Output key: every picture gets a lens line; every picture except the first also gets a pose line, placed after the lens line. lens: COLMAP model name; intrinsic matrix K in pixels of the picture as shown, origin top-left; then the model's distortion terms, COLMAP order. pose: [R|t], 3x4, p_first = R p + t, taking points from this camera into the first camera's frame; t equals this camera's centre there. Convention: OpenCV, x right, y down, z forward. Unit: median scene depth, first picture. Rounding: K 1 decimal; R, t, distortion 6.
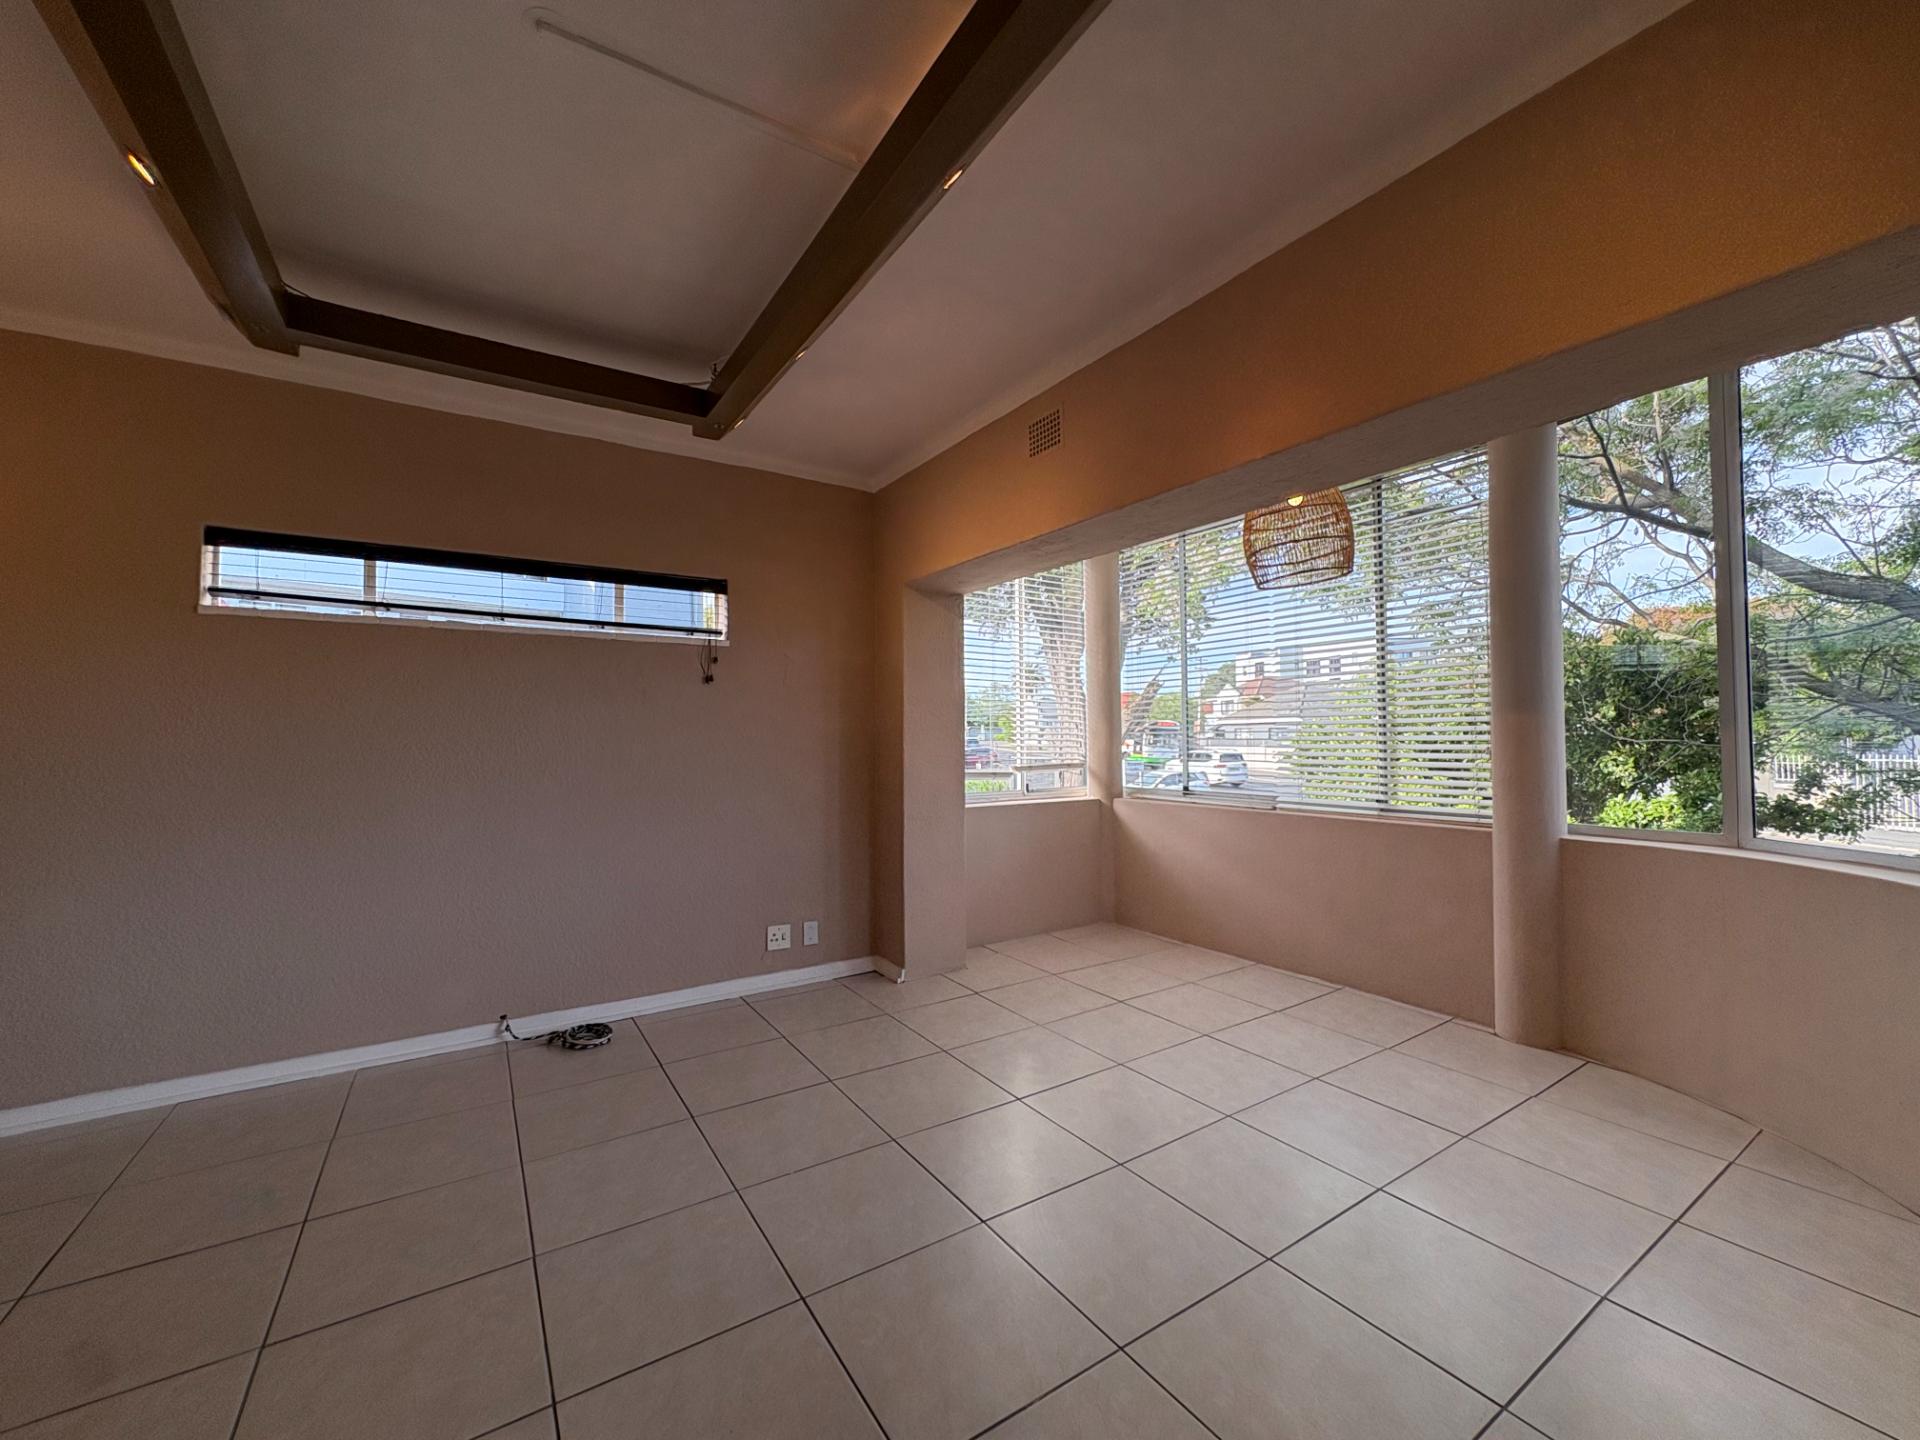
lens RADIAL K [[763.6, 0, 961.6], [0, 763.6, 717.3], [0, 0, 1]] dist [-0.005118, -0.000309]
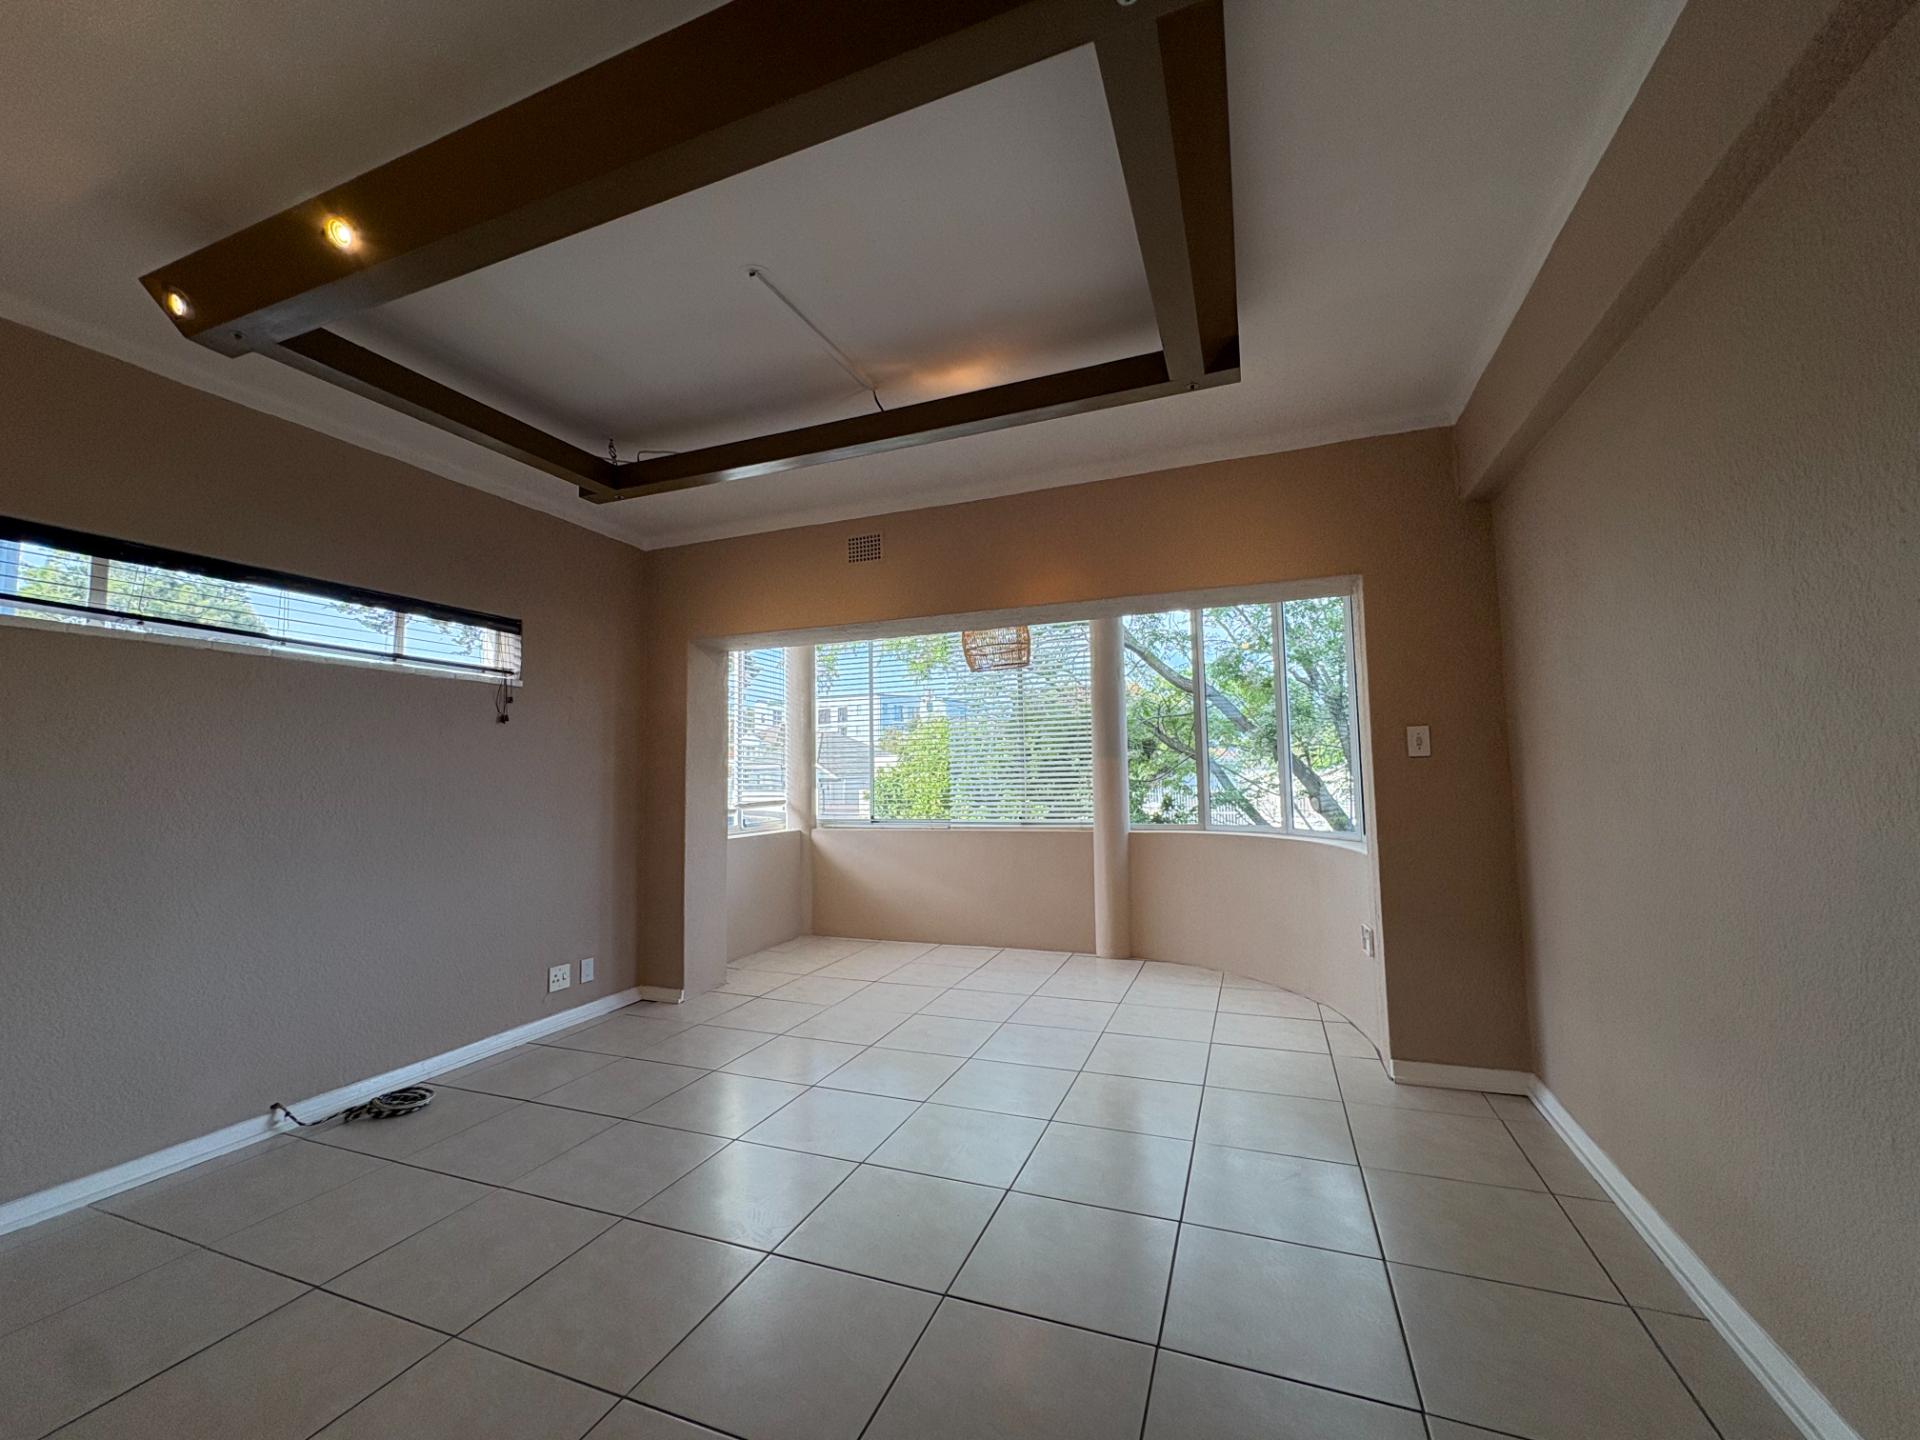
lens RADIAL K [[763.6, 0, 961.6], [0, 763.6, 717.3], [0, 0, 1]] dist [-0.005118, -0.000309]
pose [[0.810809, 0.038313, 0.584056, -0.423232], [-0.003733, 0.998174, -0.060297, 0.004930], [-0.585299, 0.046709, 0.809471, -0.141135]]
